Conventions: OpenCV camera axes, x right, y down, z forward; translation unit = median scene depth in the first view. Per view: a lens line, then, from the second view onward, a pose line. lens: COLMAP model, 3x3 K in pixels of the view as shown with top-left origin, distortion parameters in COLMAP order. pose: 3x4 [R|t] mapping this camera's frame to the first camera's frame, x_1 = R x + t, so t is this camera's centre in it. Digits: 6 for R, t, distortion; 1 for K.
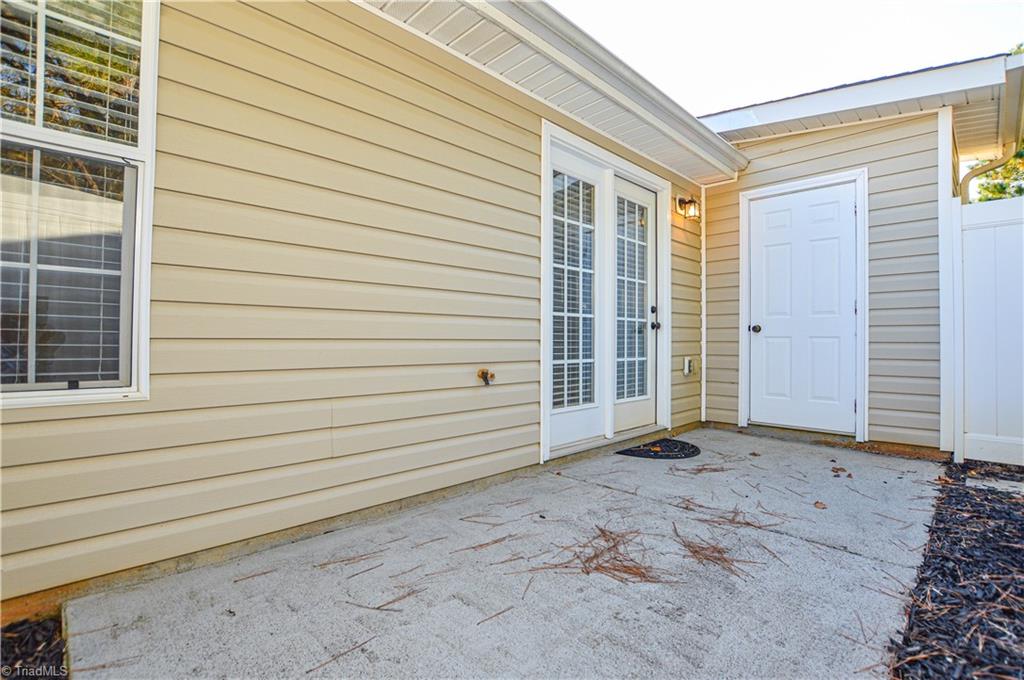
lens RADIAL K [[459.8, 0, 517.0], [0, 459.8, 341.4], [0, 0, 1]] dist [-0.027212, 0.001276]
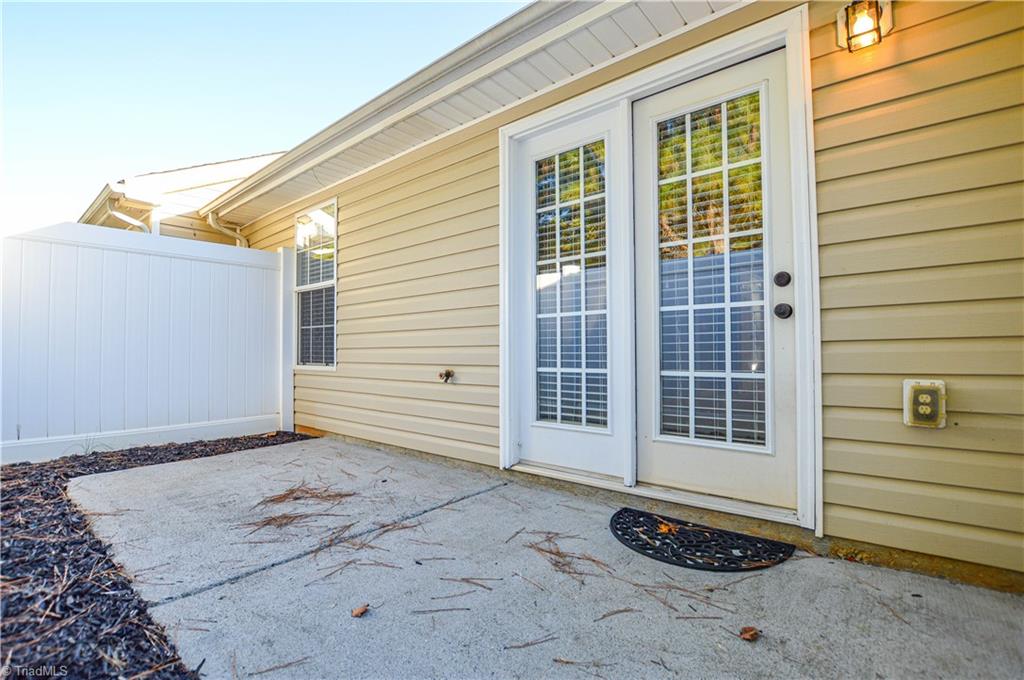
lens RADIAL K [[459.8, 0, 517.2], [0, 459.8, 339.8], [0, 0, 1]] dist [-0.027212, 0.001276]
pose [[0.117899, -0.030103, -0.992569, 1.241385], [0.004124, 0.999547, -0.029825, 0.017355], [0.993017, -0.000577, 0.117970, 1.076613]]
